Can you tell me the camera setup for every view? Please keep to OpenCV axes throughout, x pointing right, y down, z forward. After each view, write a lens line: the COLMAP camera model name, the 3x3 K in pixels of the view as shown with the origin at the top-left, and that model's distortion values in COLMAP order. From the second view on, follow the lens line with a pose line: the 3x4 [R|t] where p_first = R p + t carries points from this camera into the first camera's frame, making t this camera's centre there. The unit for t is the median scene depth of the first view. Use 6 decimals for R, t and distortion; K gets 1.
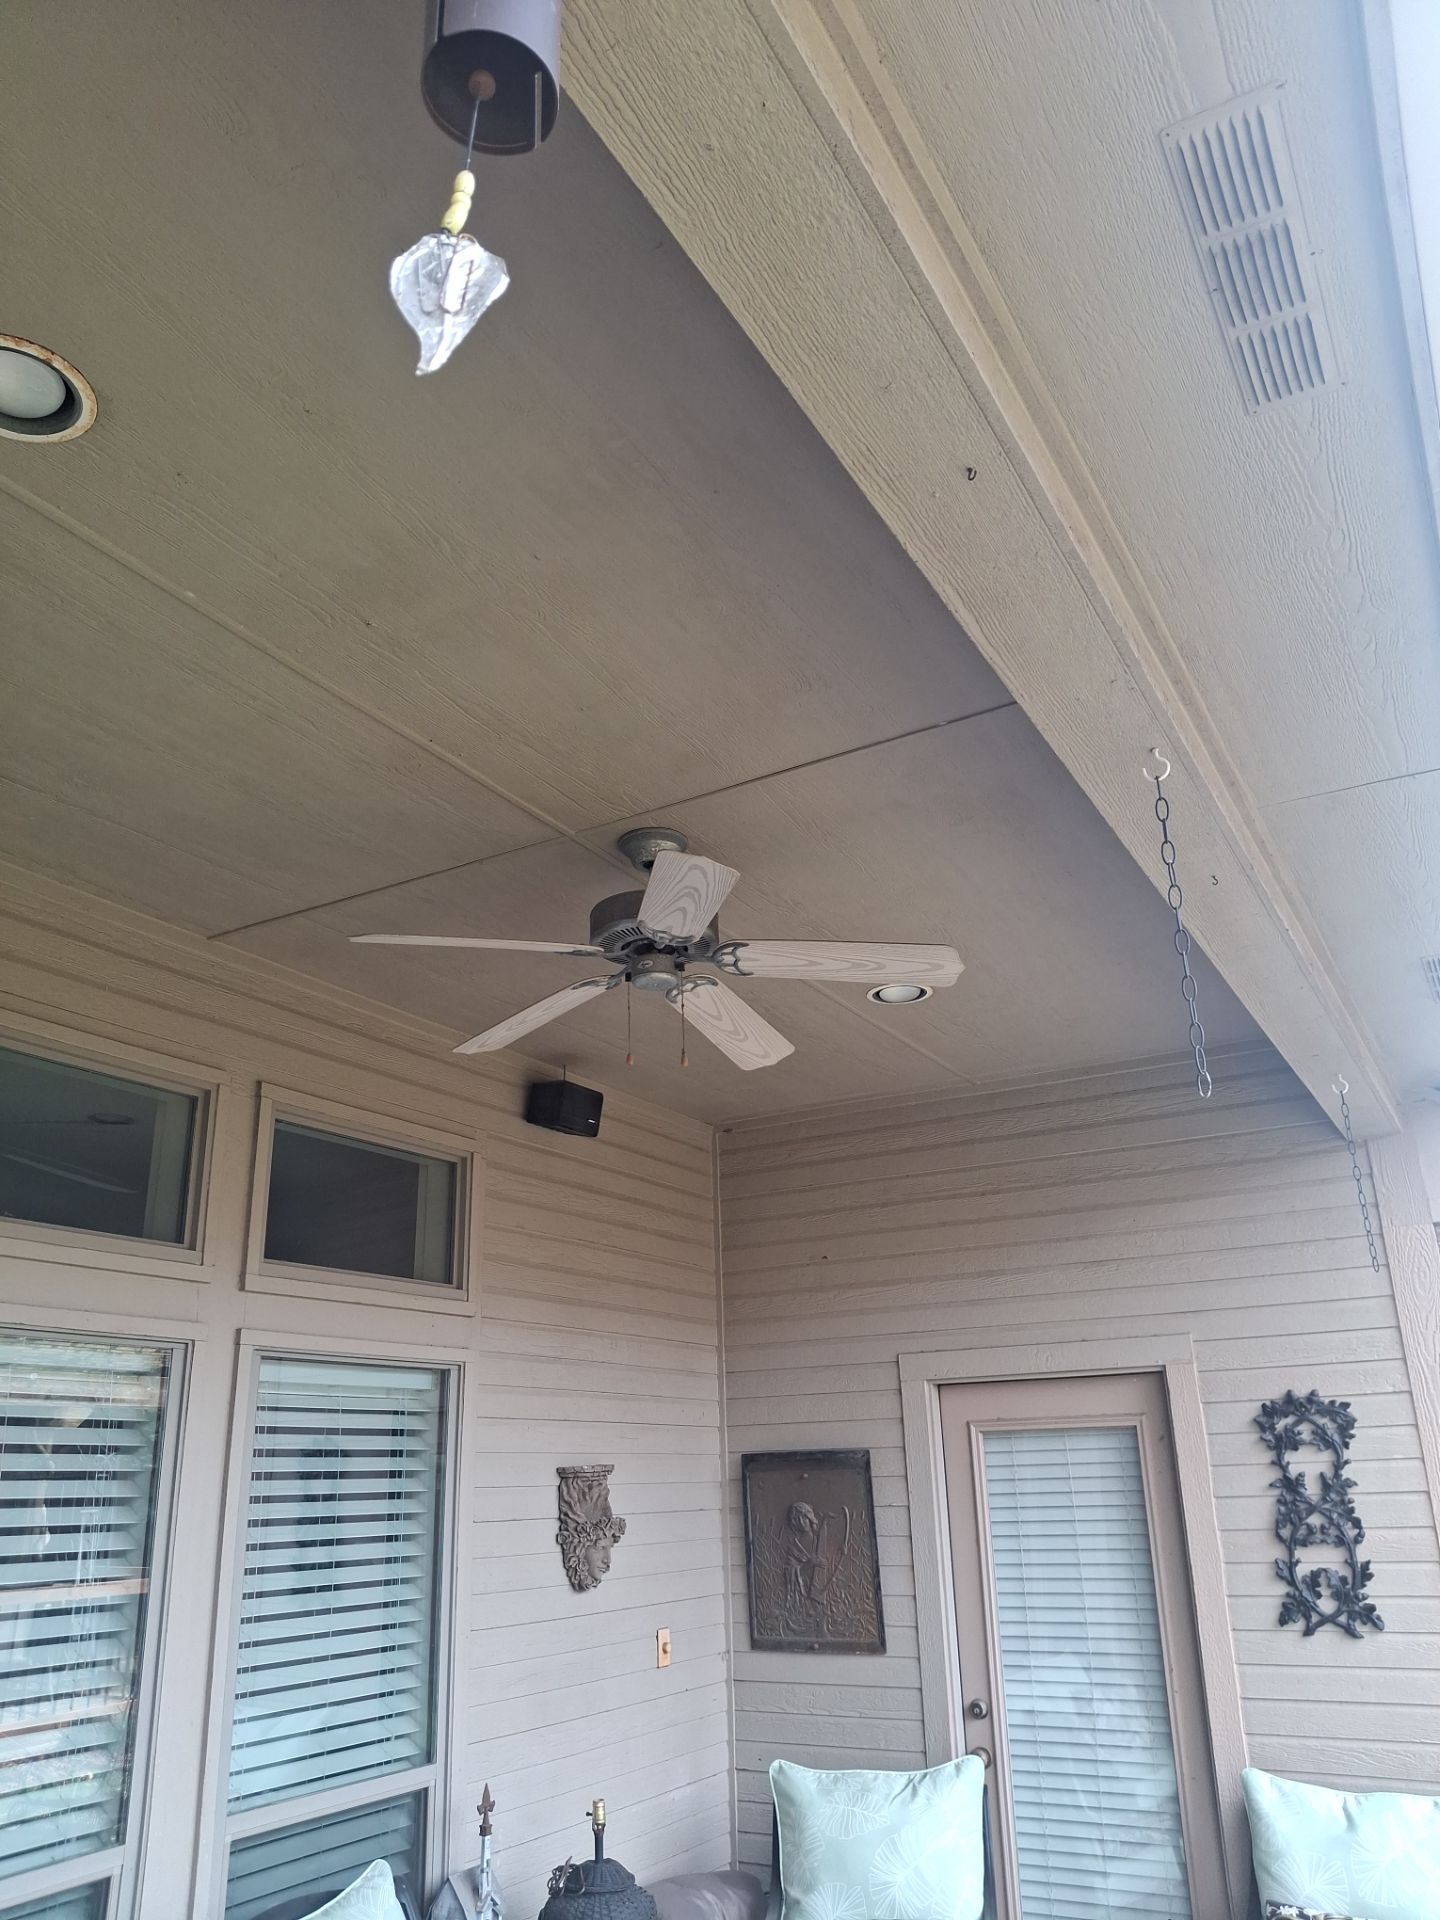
lens RADIAL K [[1415.4, 0, 720.0], [0, 1415.4, 960.0], [0, 0, 1]] dist [-0.000593, -0.082398]
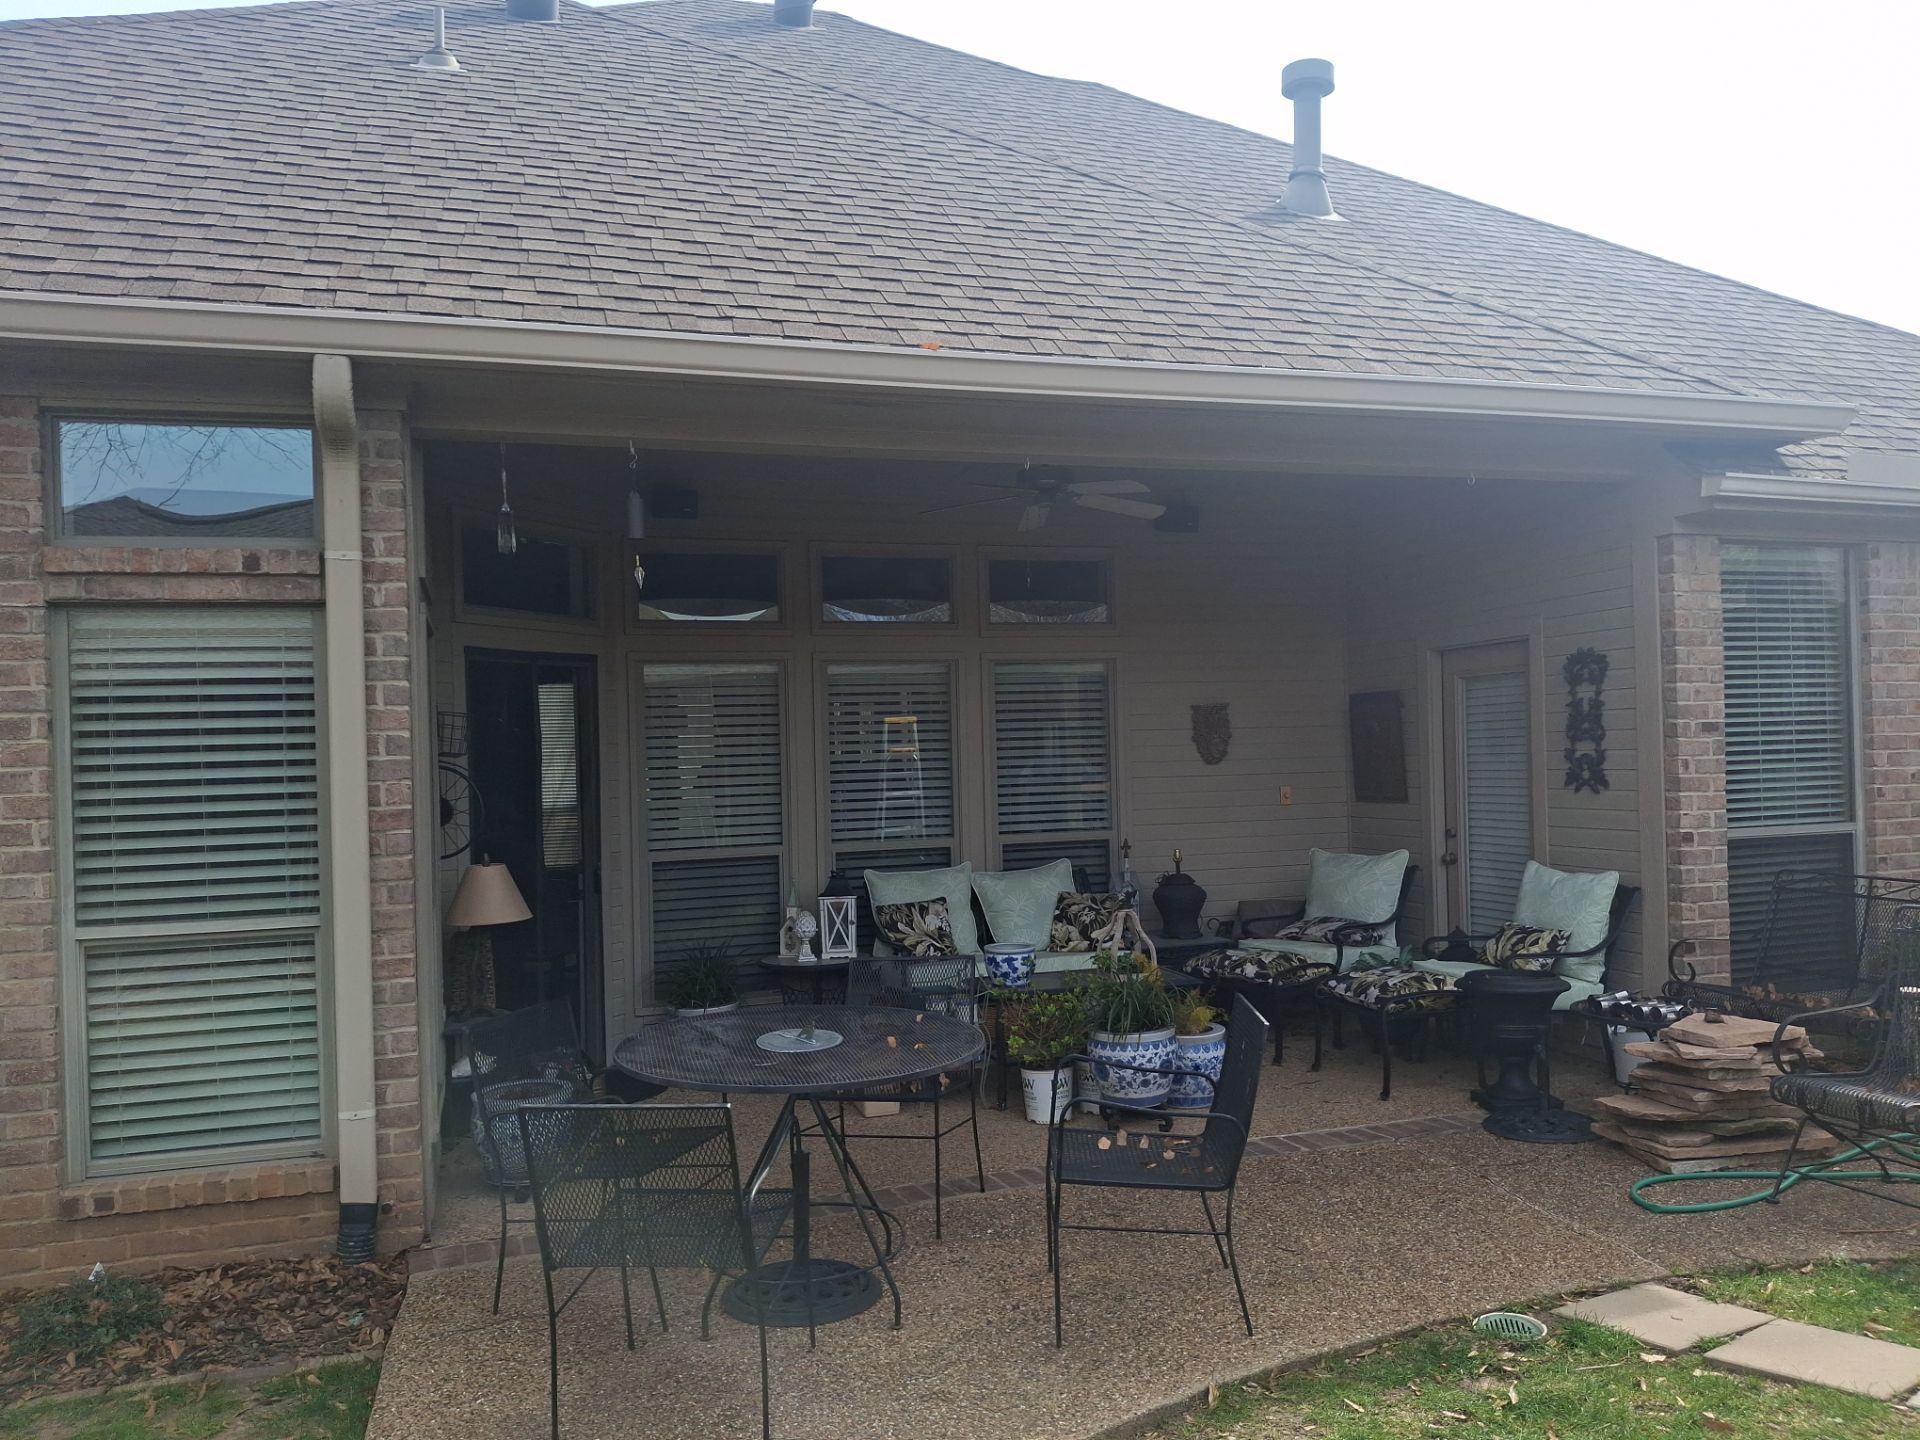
lens RADIAL K [[1415.4, 0, 960.0], [0, 1415.4, 720.0], [0, 0, 1]] dist [-0.000593, -0.082398]
pose [[0.731521, -0.020106, -0.681523, 1.007575], [0.245086, 0.940509, 0.235320, -0.167919], [0.636247, -0.339173, 0.692929, -0.589608]]
